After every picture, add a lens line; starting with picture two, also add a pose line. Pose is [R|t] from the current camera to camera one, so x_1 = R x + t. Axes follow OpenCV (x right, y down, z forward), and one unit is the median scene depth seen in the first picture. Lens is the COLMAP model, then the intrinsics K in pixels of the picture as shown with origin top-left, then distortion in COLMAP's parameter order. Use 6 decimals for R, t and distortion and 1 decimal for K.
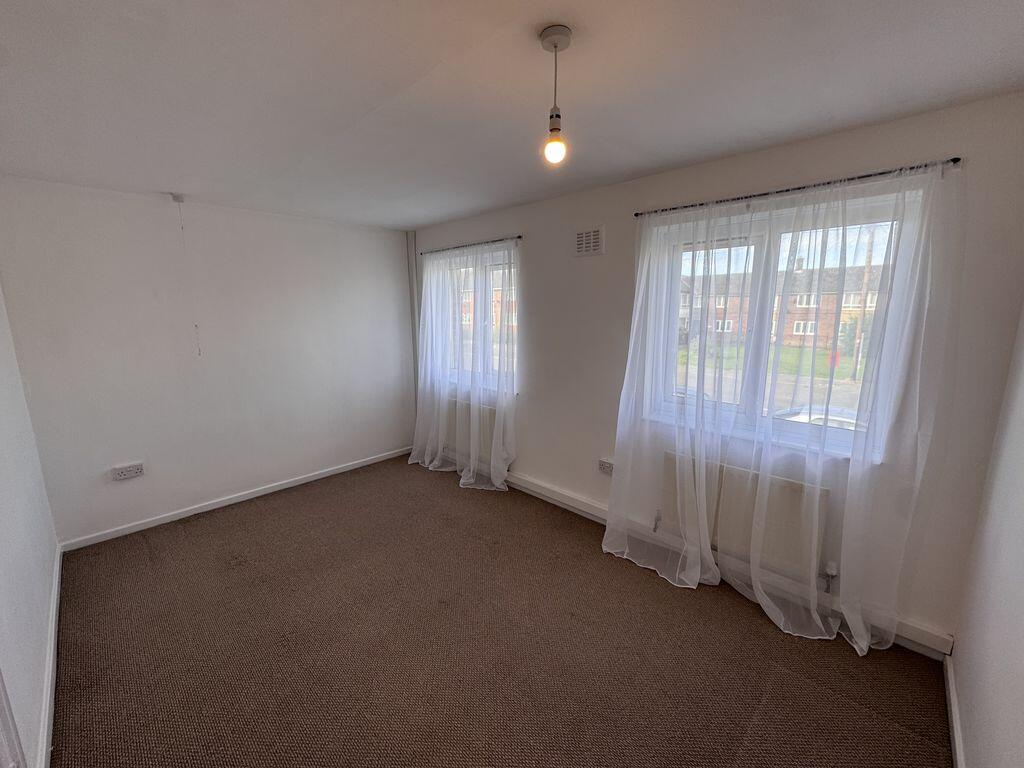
lens RADIAL K [[409.4, 0, 513.5], [0, 409.4, 408.7], [0, 0, 1]] dist [-0.001074, -0.000046]
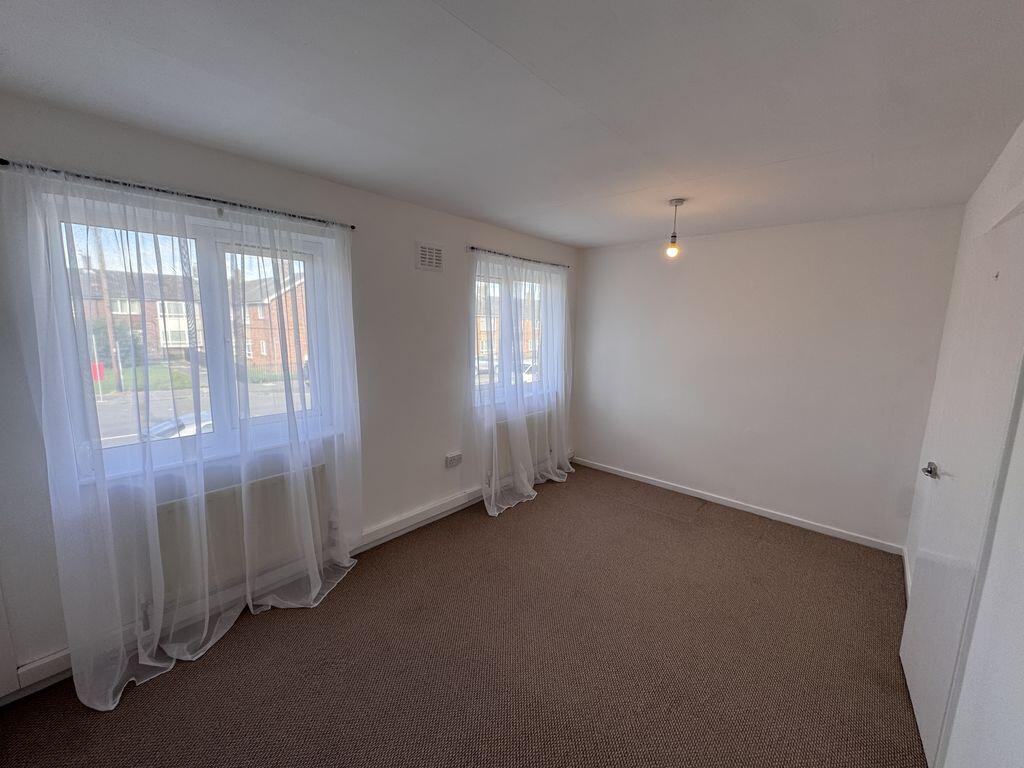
lens RADIAL K [[413.0, 0, 512.0], [0, 413.0, 384.0], [0, 0, 1]] dist [0.001881, 0.000191]
pose [[-0.048611, -0.144954, 0.988244, -0.704725], [0.221355, 0.963247, 0.152175, -0.156260], [-0.973981, 0.226150, -0.014738, 0.666879]]
